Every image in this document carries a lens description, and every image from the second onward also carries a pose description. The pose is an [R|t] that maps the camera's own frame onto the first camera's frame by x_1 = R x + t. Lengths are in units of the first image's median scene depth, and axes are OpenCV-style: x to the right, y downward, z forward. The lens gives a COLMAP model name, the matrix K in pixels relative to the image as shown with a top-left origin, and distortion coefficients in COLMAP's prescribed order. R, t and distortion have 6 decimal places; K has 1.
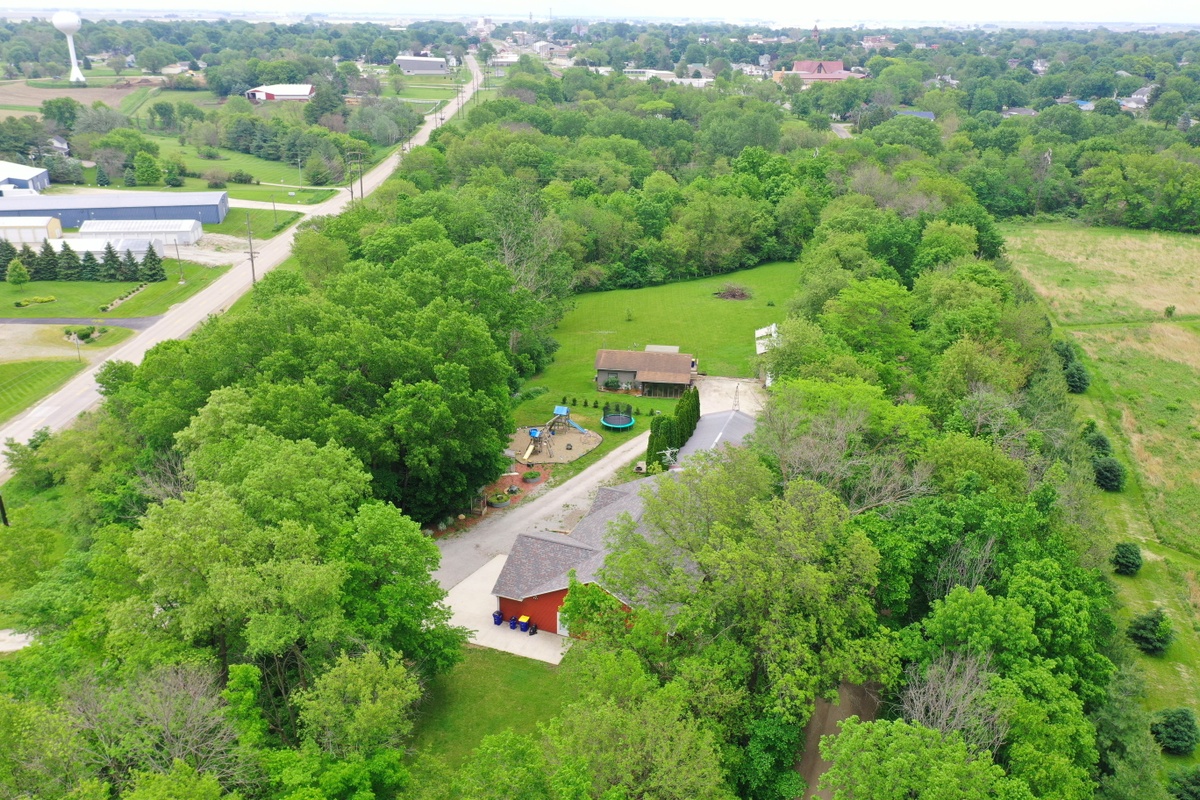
lens RADIAL K [[957.5, 0, 602.3], [0, 957.5, 392.7], [0, 0, 1]] dist [0.009302, 0.000974]
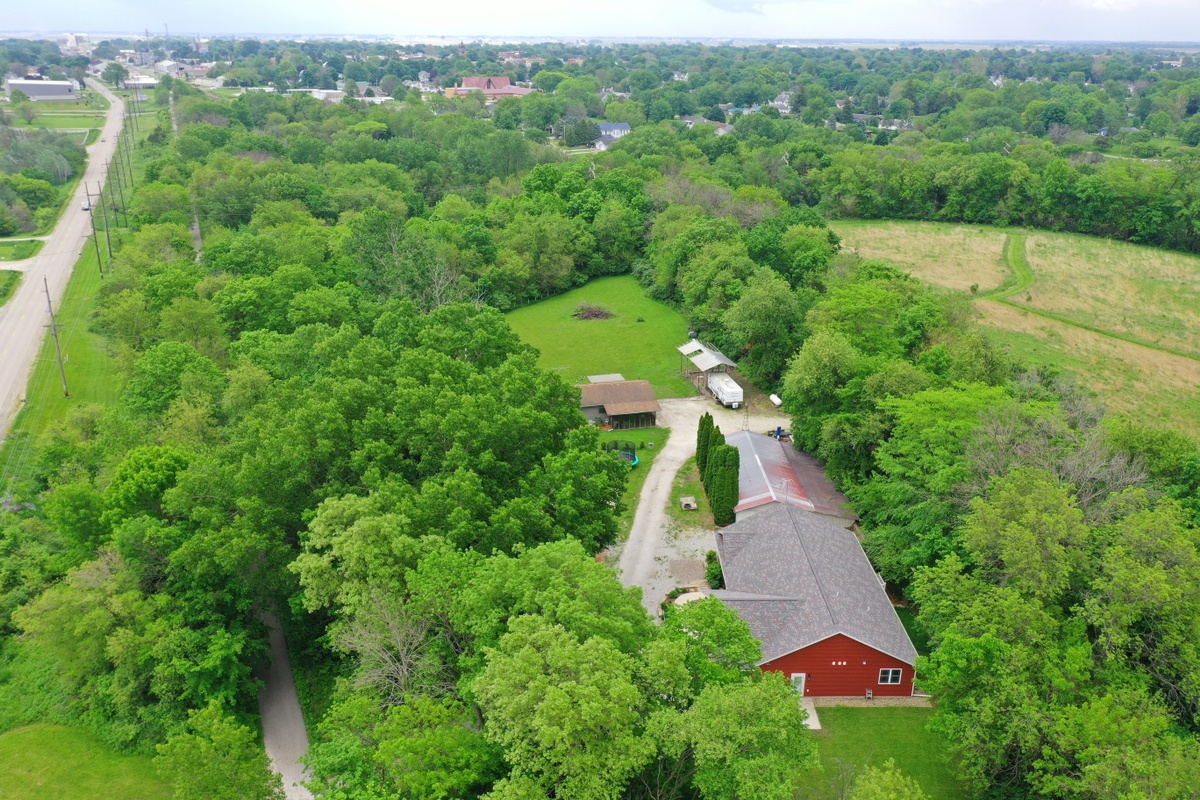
lens RADIAL K [[957.5, 0, 602.3], [0, 957.5, 392.7], [0, 0, 1]] dist [0.009302, 0.000974]
pose [[0.930059, -0.133766, 0.342196, -0.190254], [0.138758, 0.990276, 0.009969, -0.029110], [-0.340202, 0.038211, 0.939576, 0.068029]]
